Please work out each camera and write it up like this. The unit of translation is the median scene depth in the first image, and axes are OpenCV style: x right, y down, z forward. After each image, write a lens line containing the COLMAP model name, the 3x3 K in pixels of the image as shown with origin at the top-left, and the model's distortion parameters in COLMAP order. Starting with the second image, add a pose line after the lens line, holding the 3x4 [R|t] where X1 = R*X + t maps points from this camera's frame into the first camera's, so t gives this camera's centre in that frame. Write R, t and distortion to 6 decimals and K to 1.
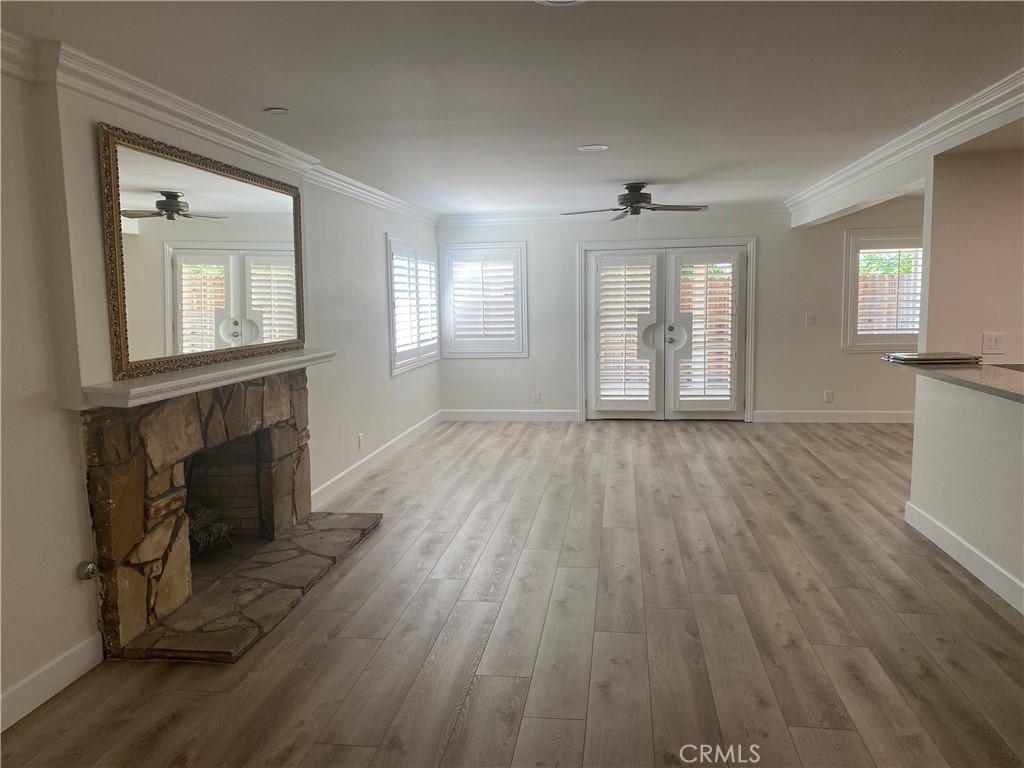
lens RADIAL K [[777.5, 0, 501.5], [0, 777.5, 385.0], [0, 0, 1]] dist [0.040600, -0.050769]
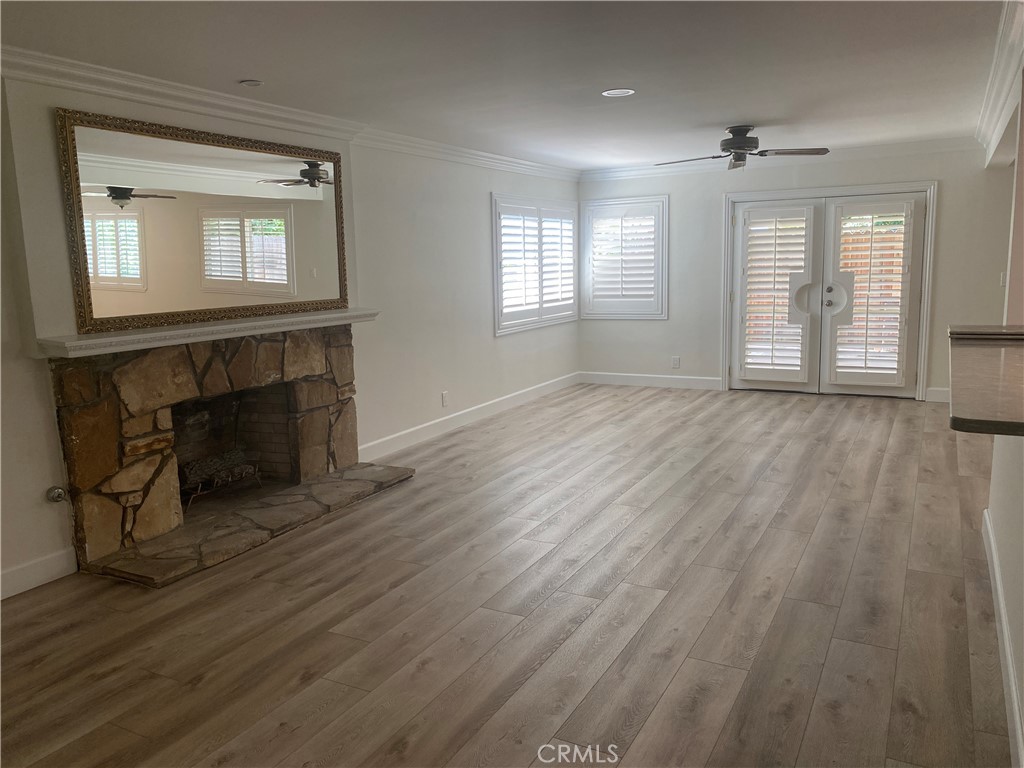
lens RADIAL K [[777.5, 0, 514.1], [0, 777.5, 384.5], [0, 0, 1]] dist [0.040600, -0.050769]
pose [[0.940774, 0.048397, -0.335562, 0.322084], [-0.030354, 0.997808, 0.058809, -0.012086], [0.337672, -0.045141, 0.940181, 0.082026]]
